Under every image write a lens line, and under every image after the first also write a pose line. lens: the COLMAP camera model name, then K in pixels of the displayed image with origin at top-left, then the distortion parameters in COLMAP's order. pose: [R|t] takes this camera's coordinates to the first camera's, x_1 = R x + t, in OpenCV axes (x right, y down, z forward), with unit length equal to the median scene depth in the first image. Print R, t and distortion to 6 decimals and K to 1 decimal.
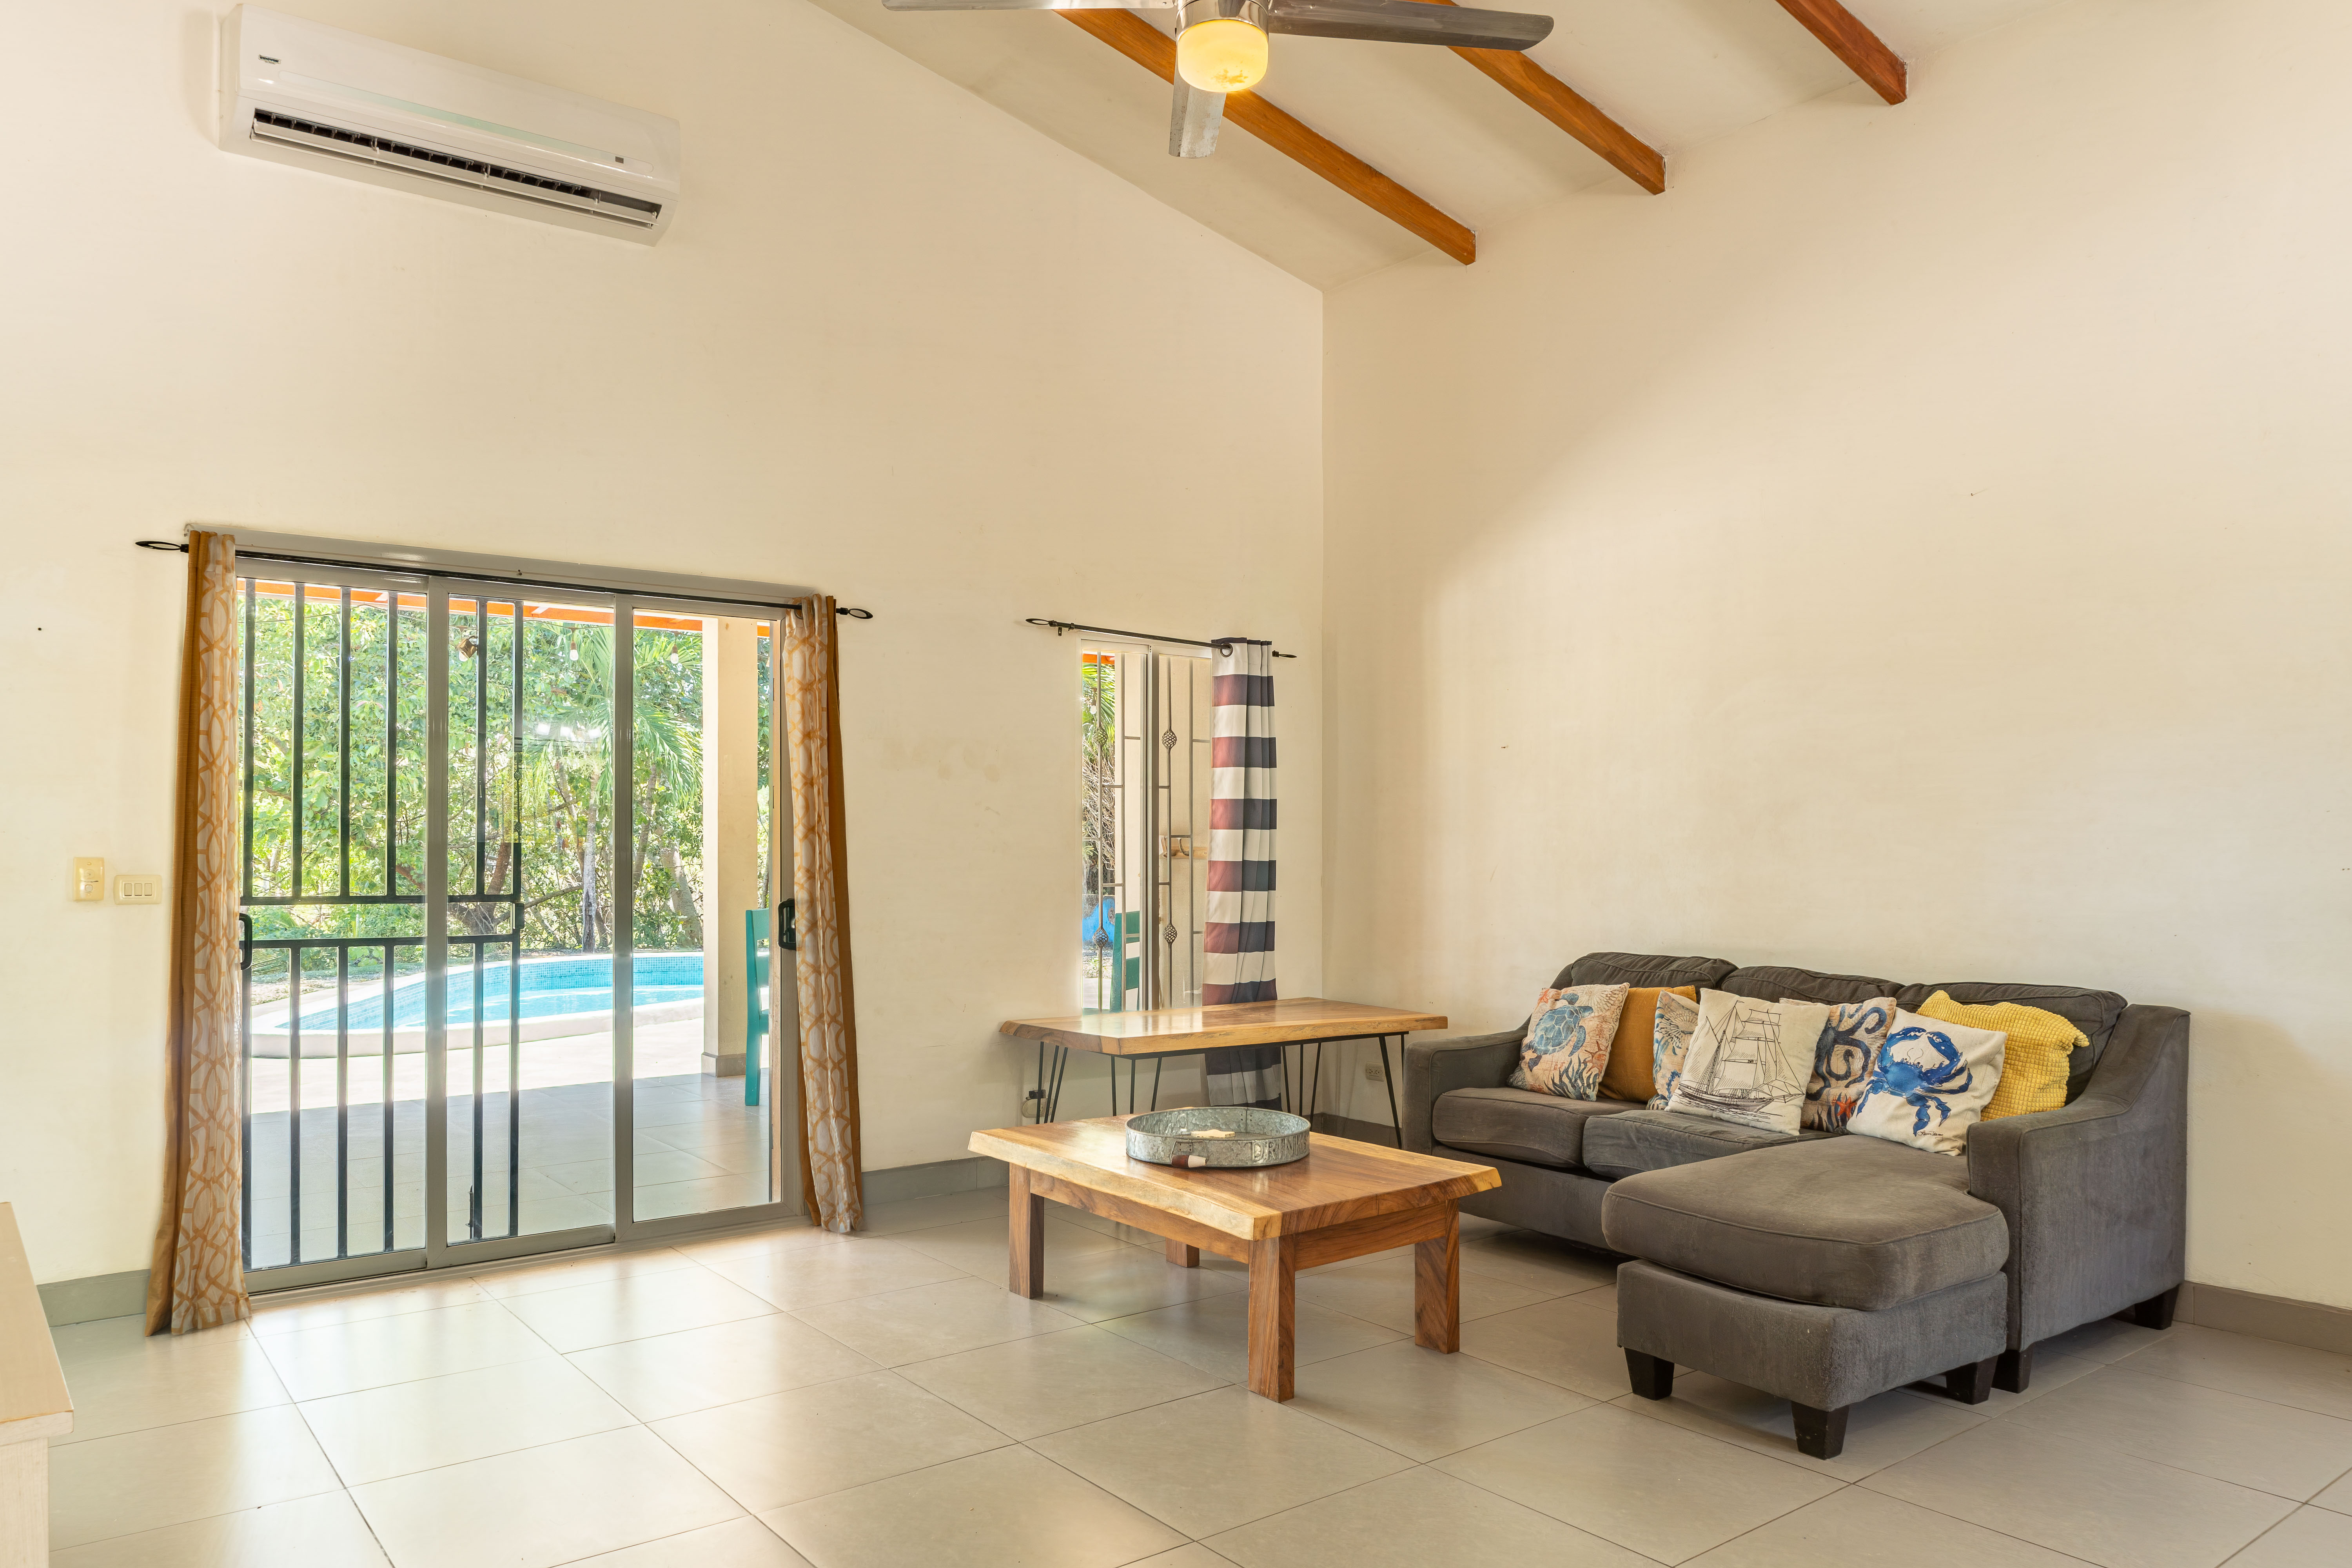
lens RADIAL K [[1625.0, 0, 1192.1], [0, 1625.0, 840.4], [0, 0, 1]] dist [-0.009115, 0.001396]
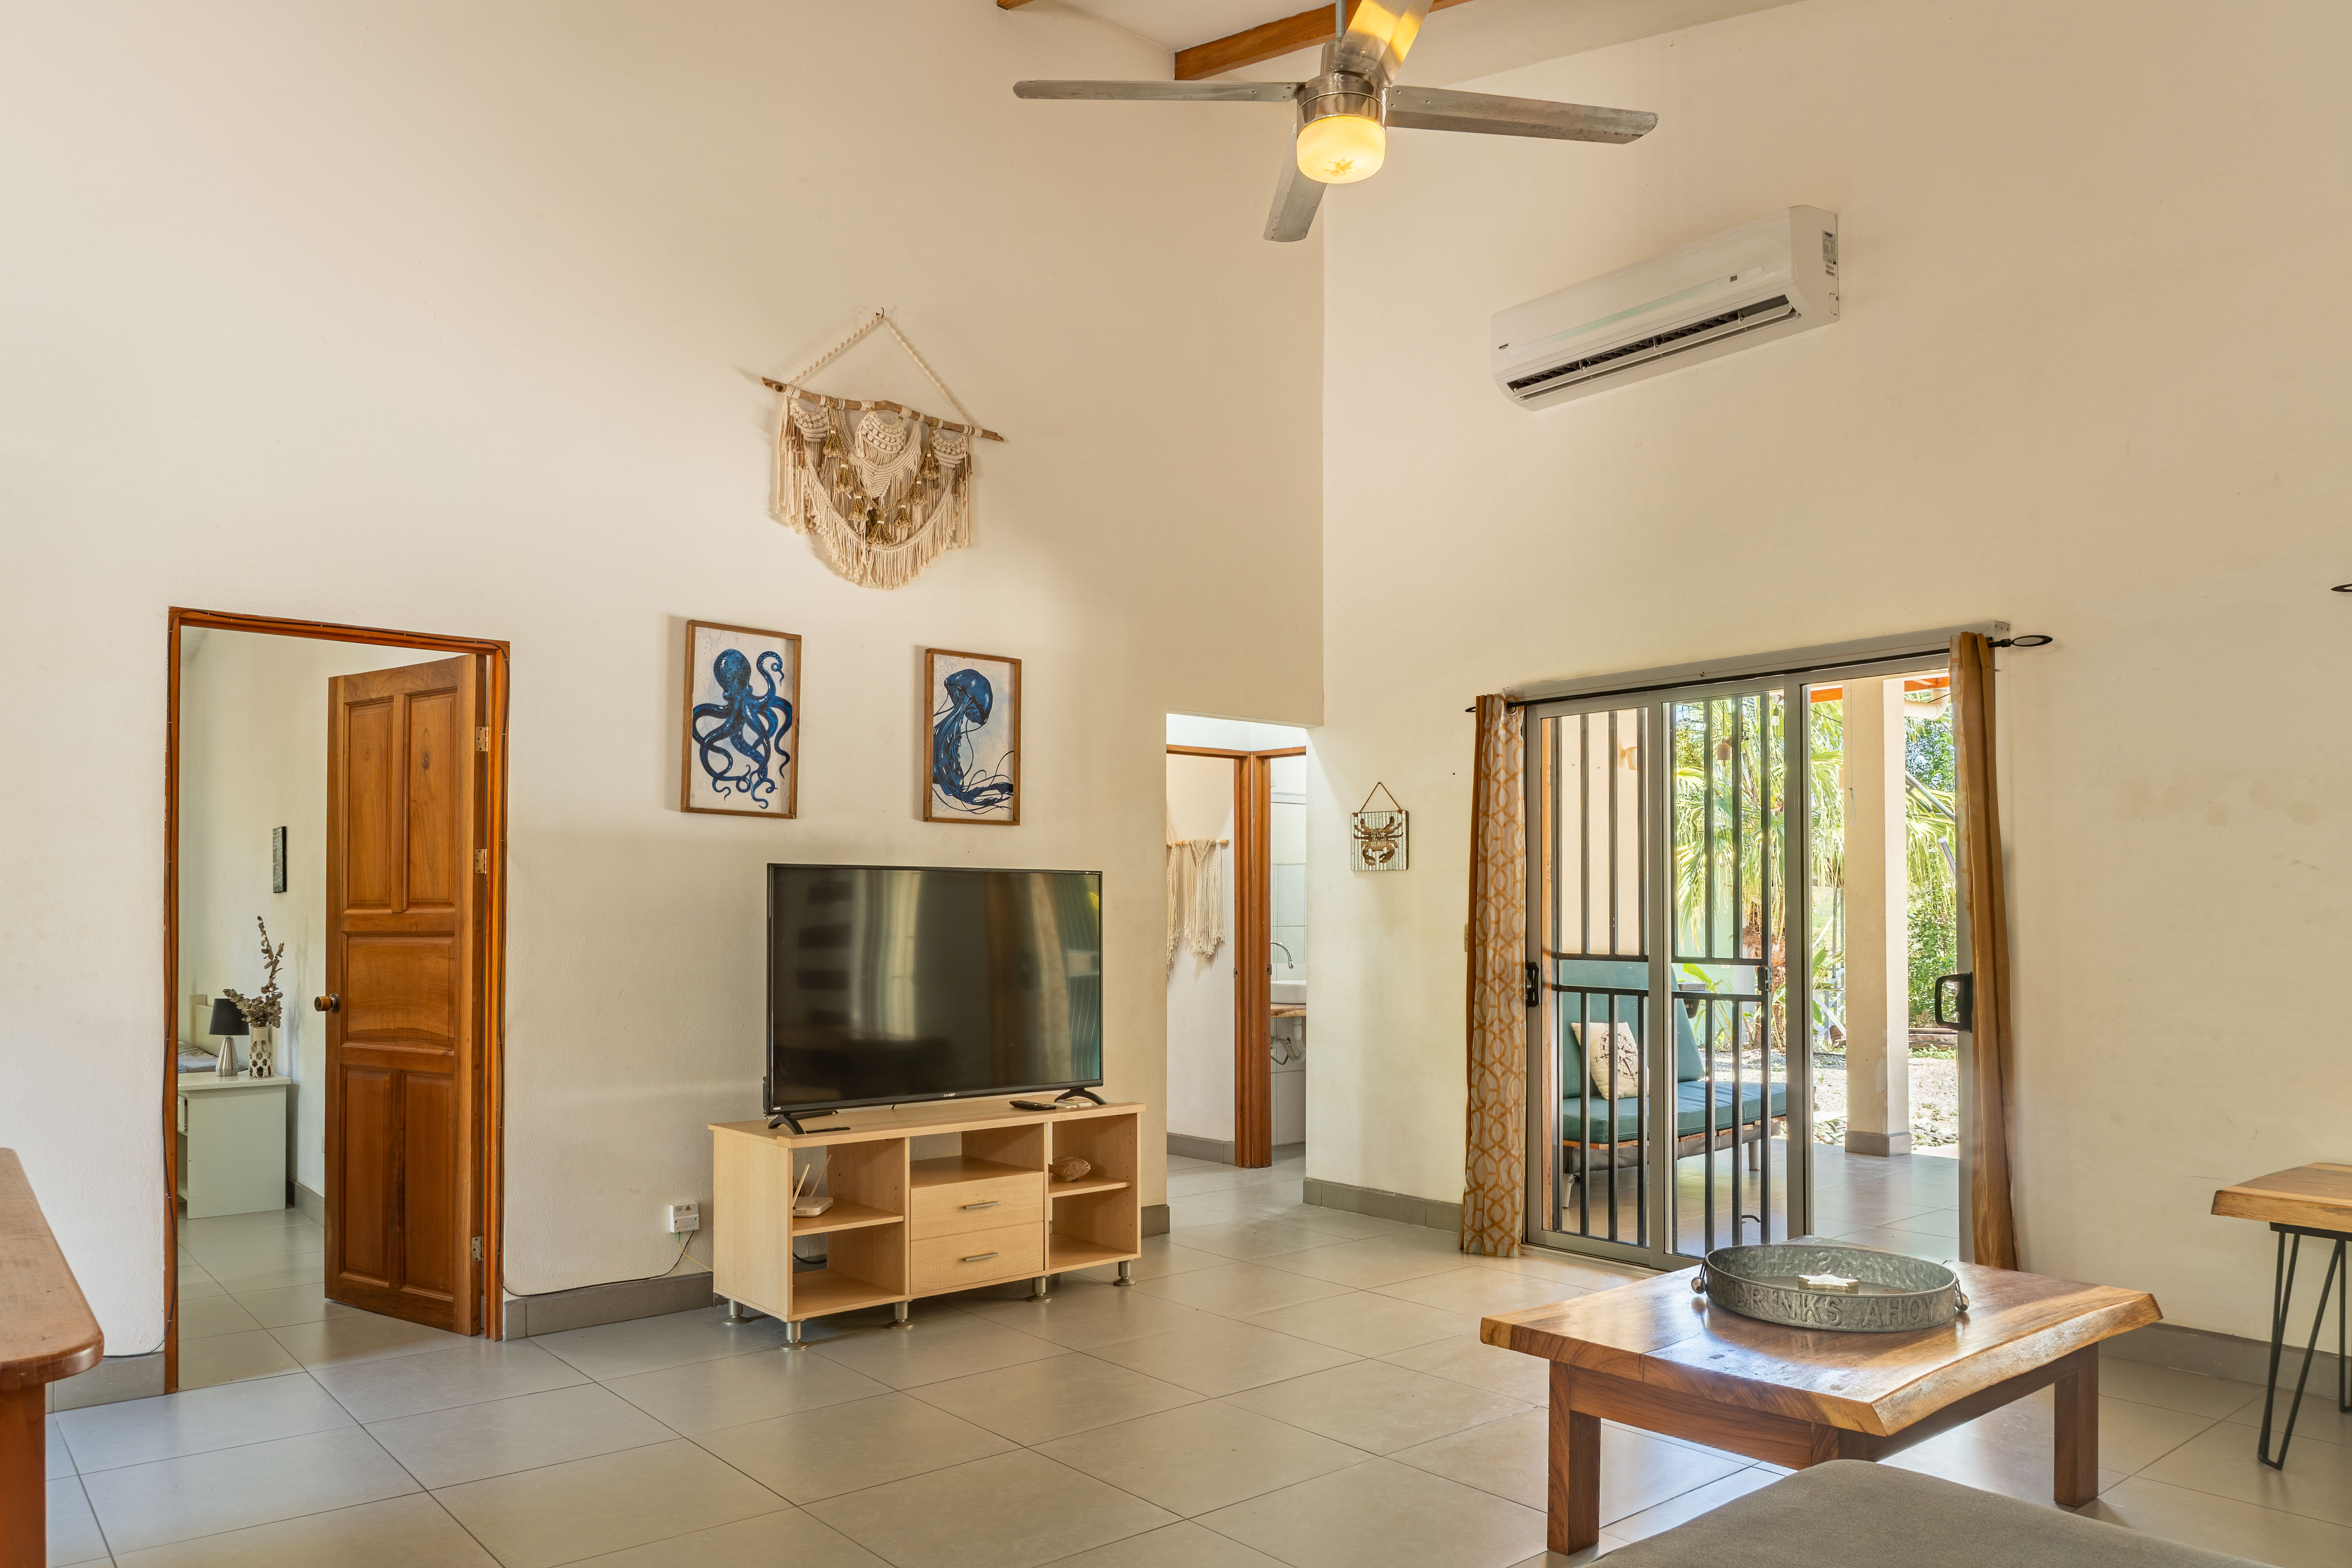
lens RADIAL K [[1625.0, 0, 1211.5], [0, 1625.0, 890.5], [0, 0, 1]] dist [-0.009115, 0.001396]
pose [[0.049350, -0.015846, -0.998656, 0.525095], [0.005414, 0.999864, -0.015598, 0.001374], [0.998767, -0.004637, 0.049429, 0.449592]]
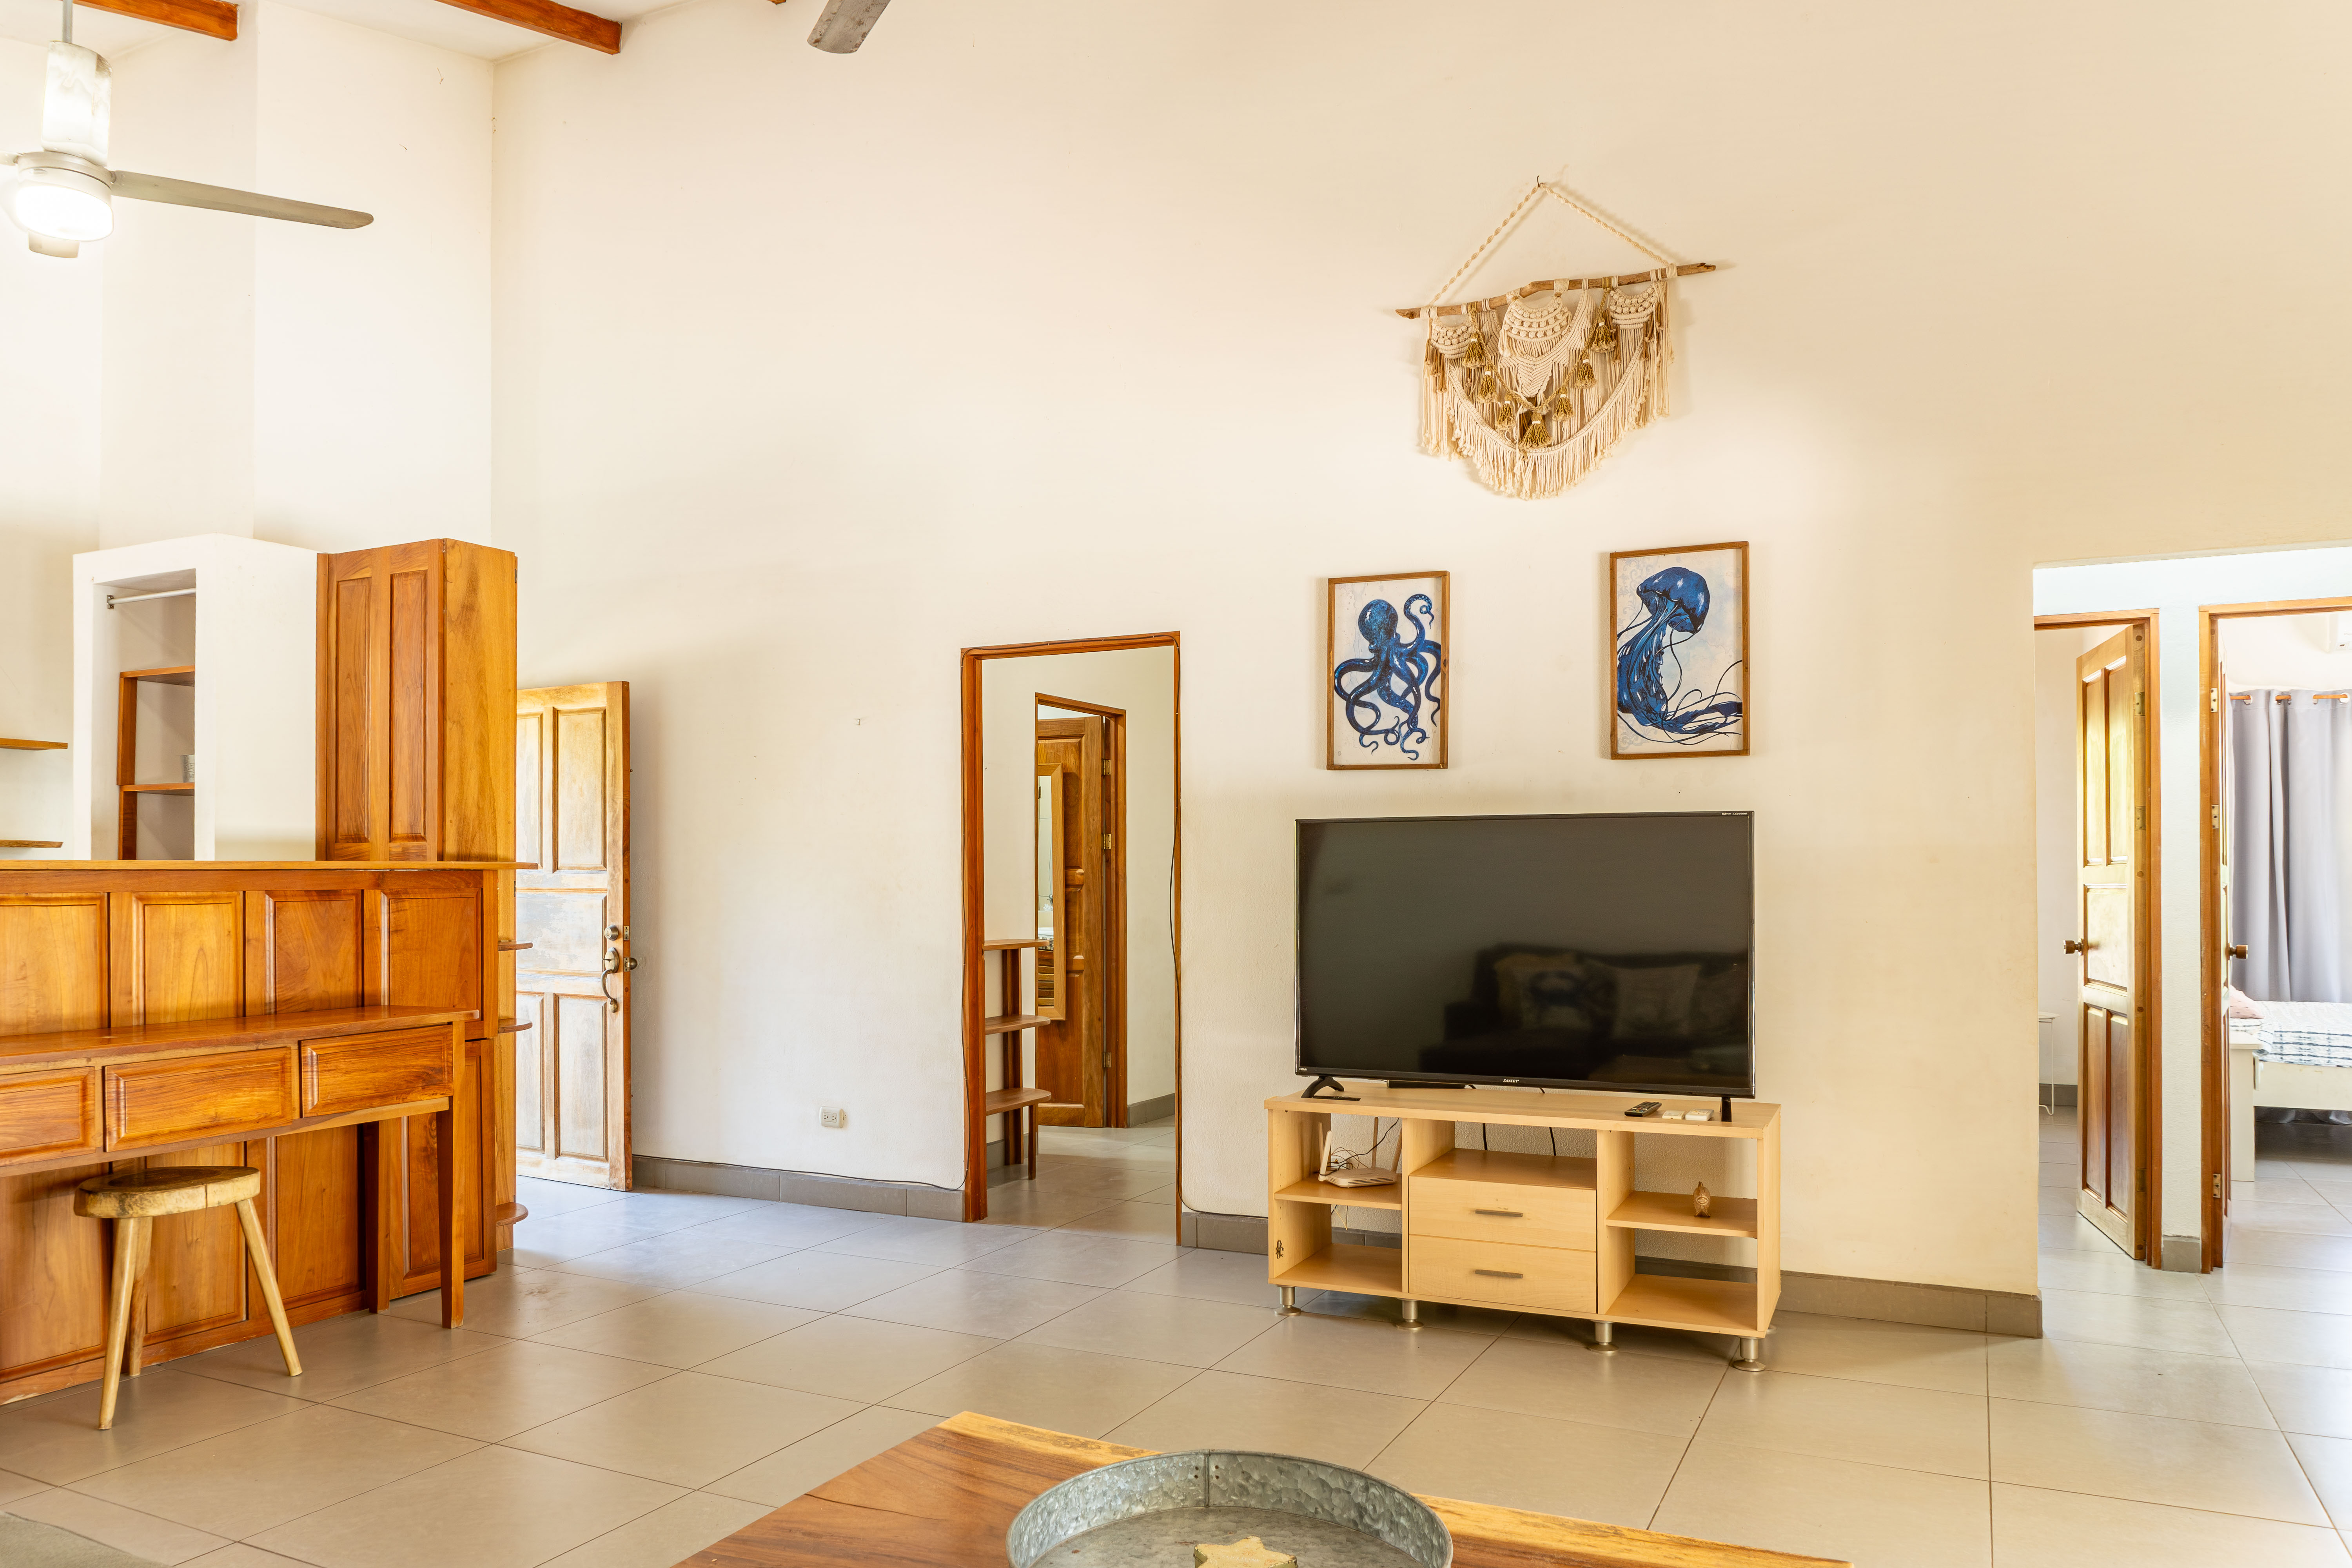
lens RADIAL K [[1625.0, 0, 1152.3], [0, 1625.0, 869.4], [0, 0, 1]] dist [-0.009115, 0.001396]
pose [[-0.898805, 0.001828, -0.438346, 0.150917], [0.006175, 0.999945, -0.008491, 0.004724], [0.438306, -0.010338, -0.898766, 0.915547]]
